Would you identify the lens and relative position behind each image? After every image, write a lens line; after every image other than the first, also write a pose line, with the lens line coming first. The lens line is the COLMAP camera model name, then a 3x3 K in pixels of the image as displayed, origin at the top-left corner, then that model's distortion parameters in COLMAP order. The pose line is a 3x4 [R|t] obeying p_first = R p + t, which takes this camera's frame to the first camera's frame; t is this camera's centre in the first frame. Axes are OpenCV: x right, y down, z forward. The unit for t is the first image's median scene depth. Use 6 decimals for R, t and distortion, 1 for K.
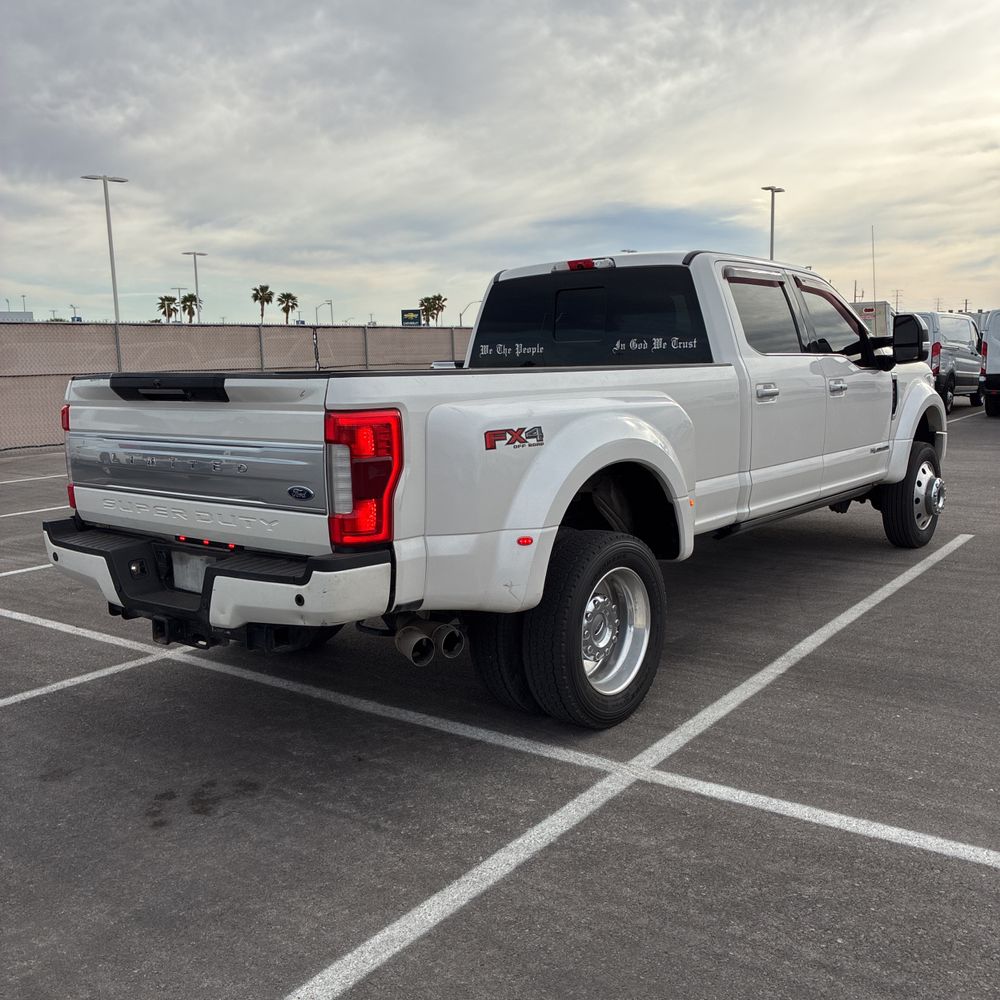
lens RADIAL K [[1018.9, 0, 502.0], [0, 1018.9, 511.2], [0, 0, 1]] dist [0.071276, -0.179073]
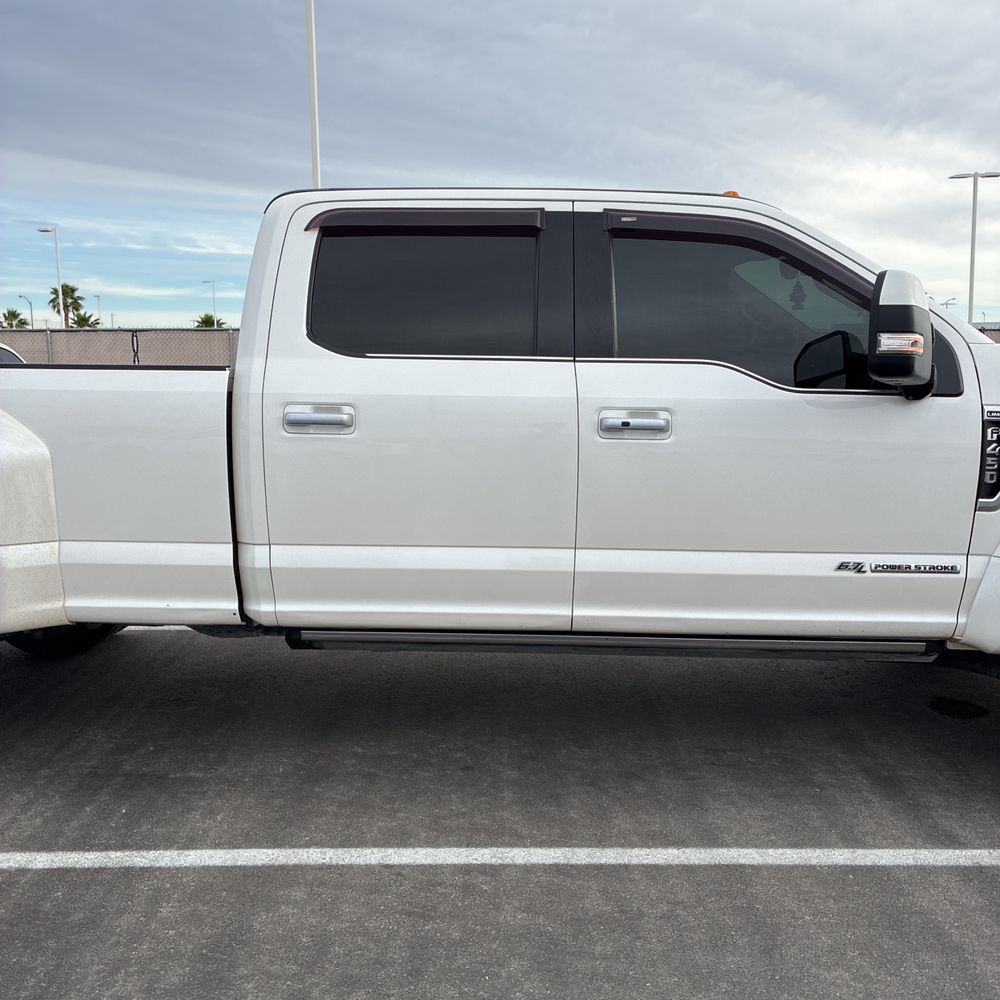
lens RADIAL K [[1019.5, 0, 497.3], [0, 1019.5, 499.4], [0, 0, 1]] dist [0.025197, -0.019450]
pose [[0.591785, 0.120249, -0.797077, 0.789028], [-0.137702, 0.989357, 0.047021, -0.111487], [0.794247, 0.081933, 0.602045, 0.728984]]
